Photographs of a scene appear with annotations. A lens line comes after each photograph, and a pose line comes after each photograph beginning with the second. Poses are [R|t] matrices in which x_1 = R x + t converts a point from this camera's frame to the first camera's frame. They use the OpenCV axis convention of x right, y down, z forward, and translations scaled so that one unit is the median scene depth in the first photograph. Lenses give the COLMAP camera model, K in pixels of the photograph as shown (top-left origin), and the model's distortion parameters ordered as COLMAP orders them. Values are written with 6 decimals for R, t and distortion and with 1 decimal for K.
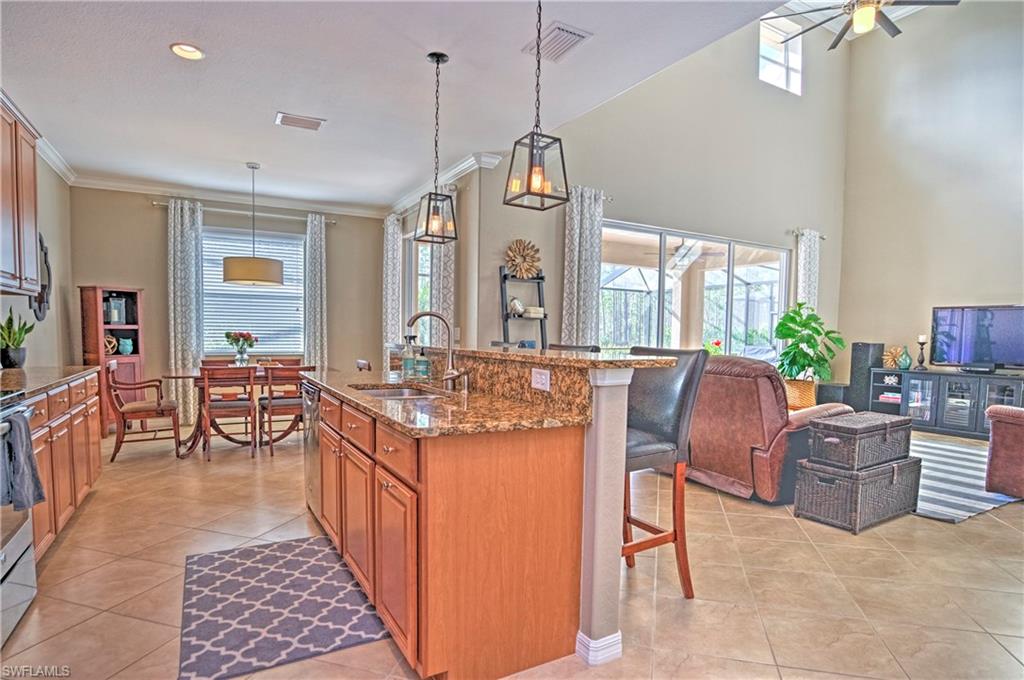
lens RADIAL K [[540.2, 0, 501.2], [0, 540.2, 370.7], [0, 0, 1]] dist [-0.031808, 0.000989]
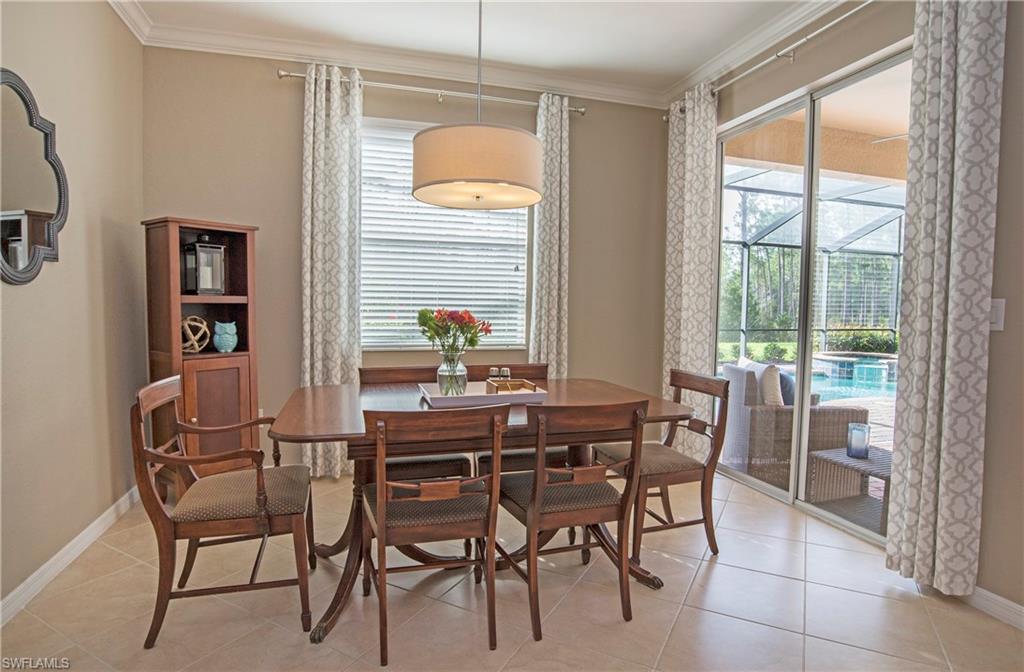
lens RADIAL K [[541.2, 0, 515.9], [0, 541.2, 333.3], [0, 0, 1]] dist [-0.043973, 0.000718]
pose [[0.979558, 0.007892, -0.201006, -0.316341], [-0.012462, 0.999692, -0.021476, -0.040888], [0.200775, 0.023542, 0.979355, 0.537883]]
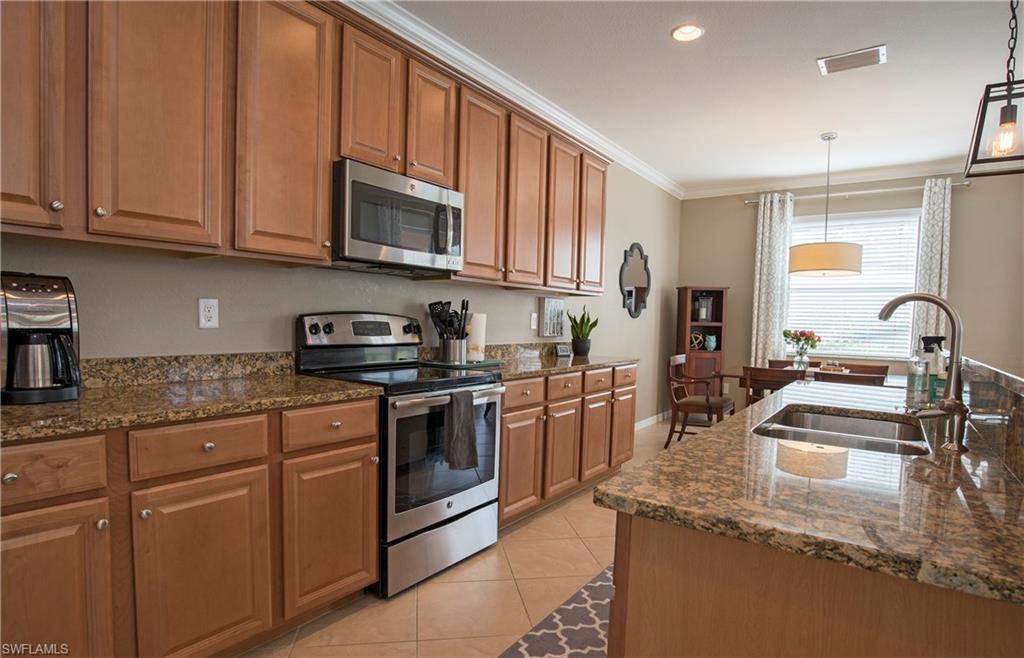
lens RADIAL K [[543.6, 0, 514.0], [0, 543.6, 355.1], [0, 0, 1]] dist [-0.035025, 0.001769]
pose [[0.449161, 0.052737, -0.891893, 0.079389], [-0.079065, 0.996686, 0.019115, -0.010206], [0.889946, 0.061932, 0.451842, 0.167657]]
